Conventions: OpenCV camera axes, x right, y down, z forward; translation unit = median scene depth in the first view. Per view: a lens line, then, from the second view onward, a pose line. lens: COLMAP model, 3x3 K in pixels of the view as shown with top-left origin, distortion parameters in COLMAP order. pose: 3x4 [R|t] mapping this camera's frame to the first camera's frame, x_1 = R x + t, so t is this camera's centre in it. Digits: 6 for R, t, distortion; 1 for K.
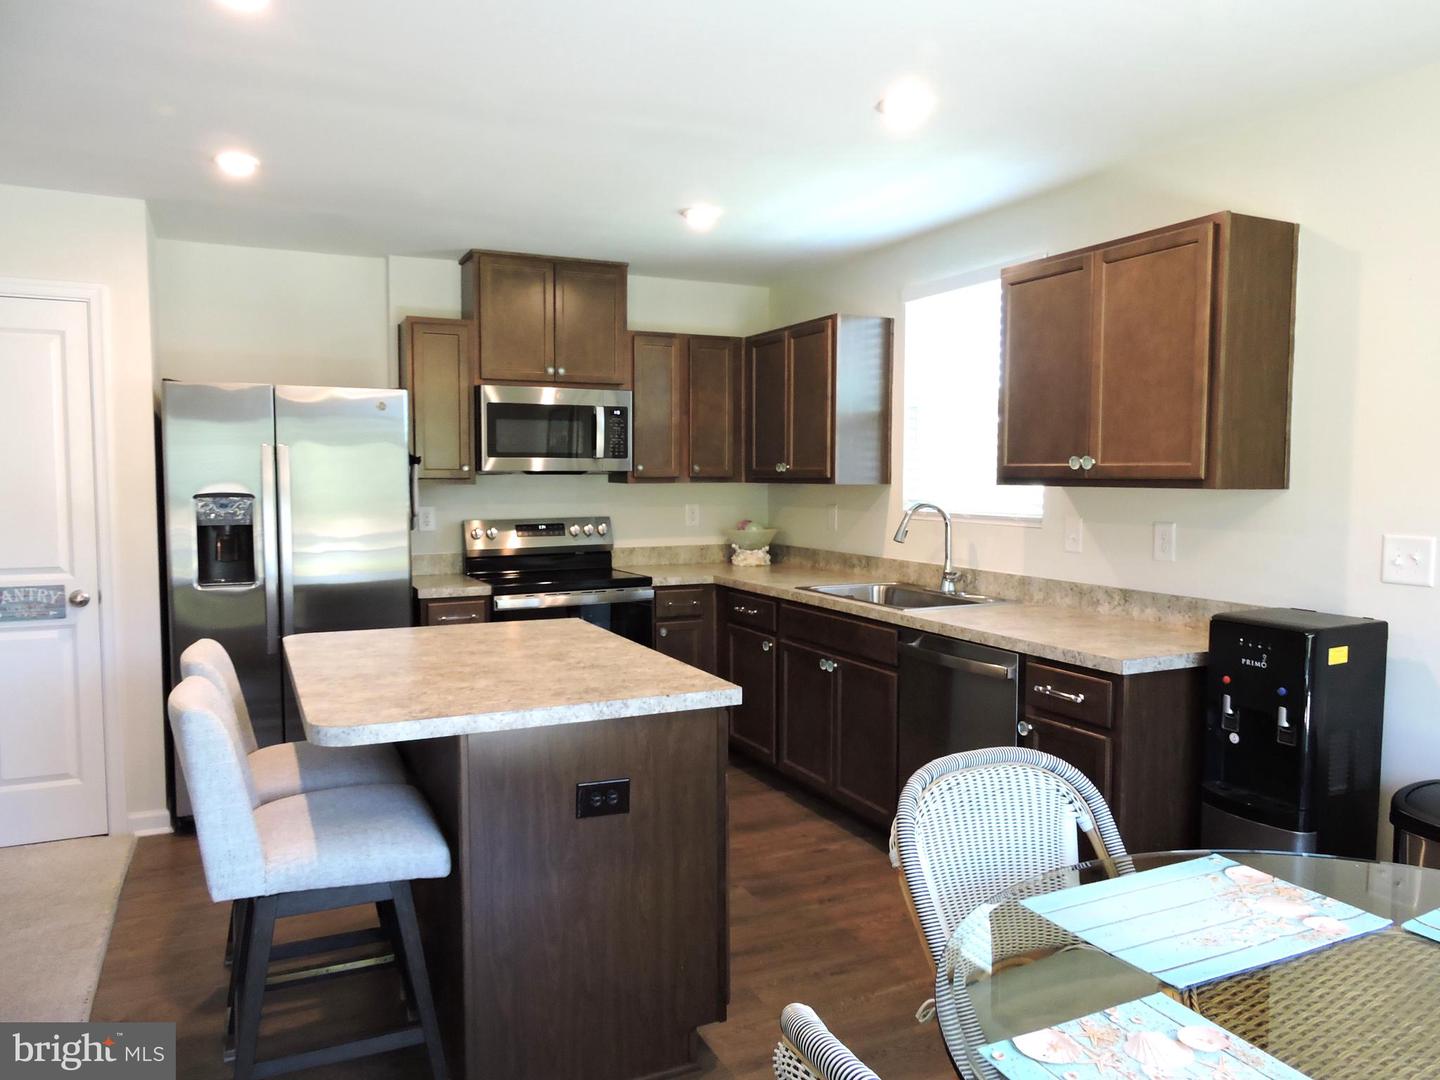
lens RADIAL K [[1022.8, 0, 725.0], [0, 1022.8, 546.3], [0, 0, 1]] dist [0.004565, -0.002402]
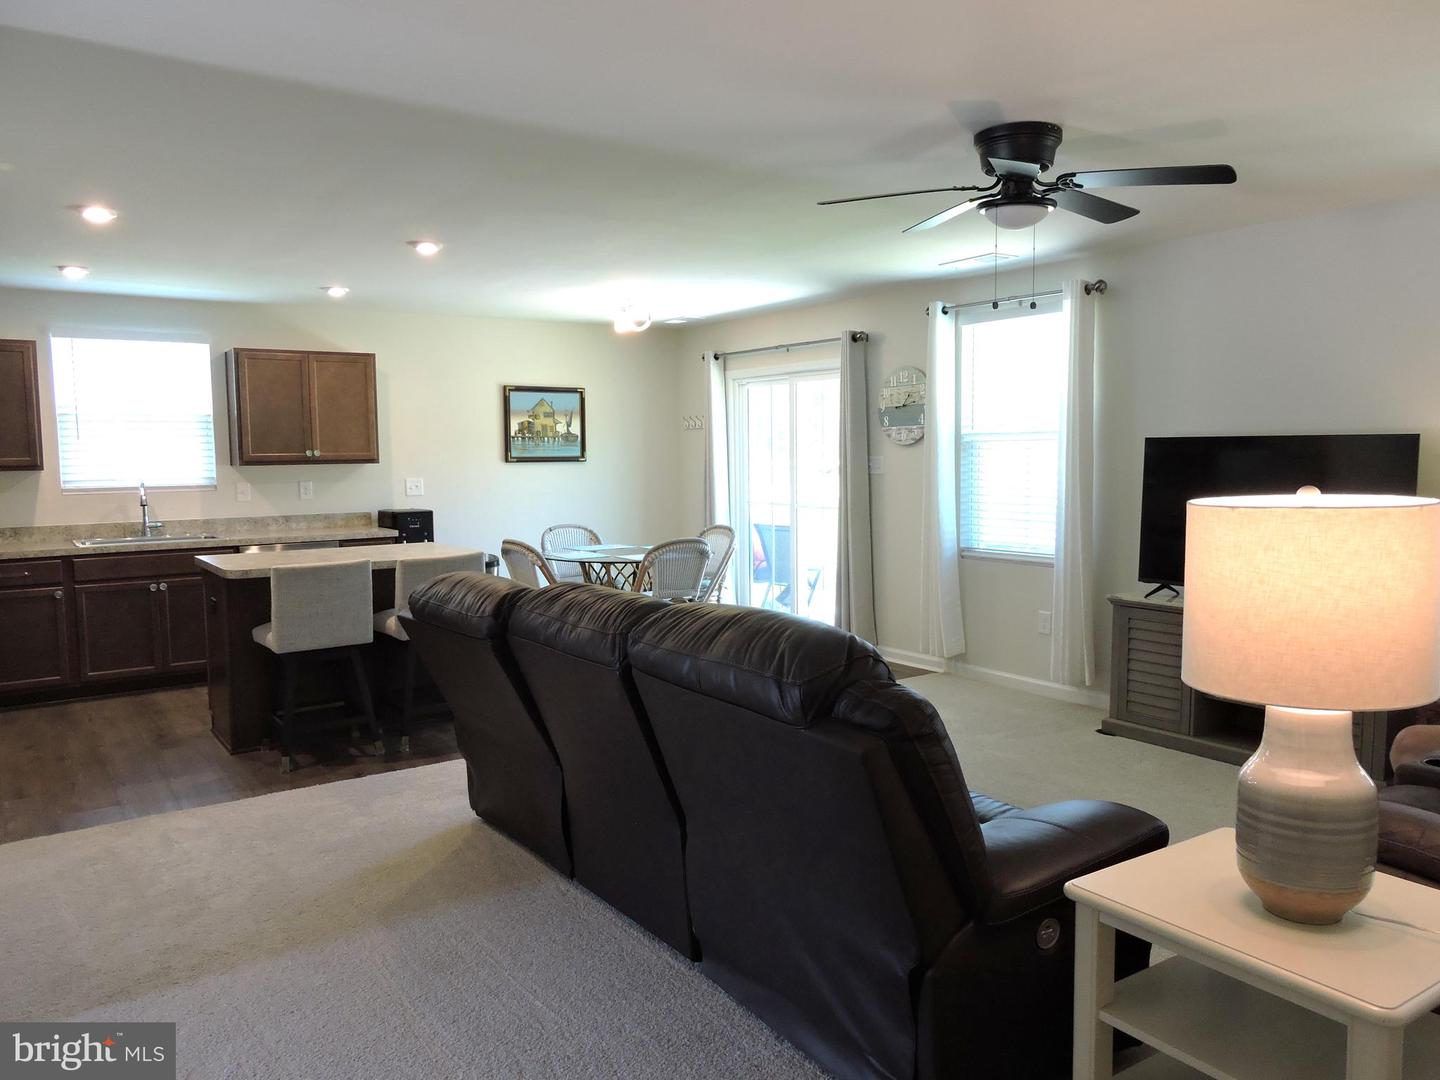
lens RADIAL K [[1080.6, 0, 720.0], [0, 1080.6, 540.0], [0, 0, 1]] dist [0.011445, 0.002219]
pose [[-0.145758, -0.081009, 0.985998, -1.674061], [0.083757, 0.992053, 0.093888, -0.035625], [-0.985768, 0.096269, -0.137815, 0.410629]]
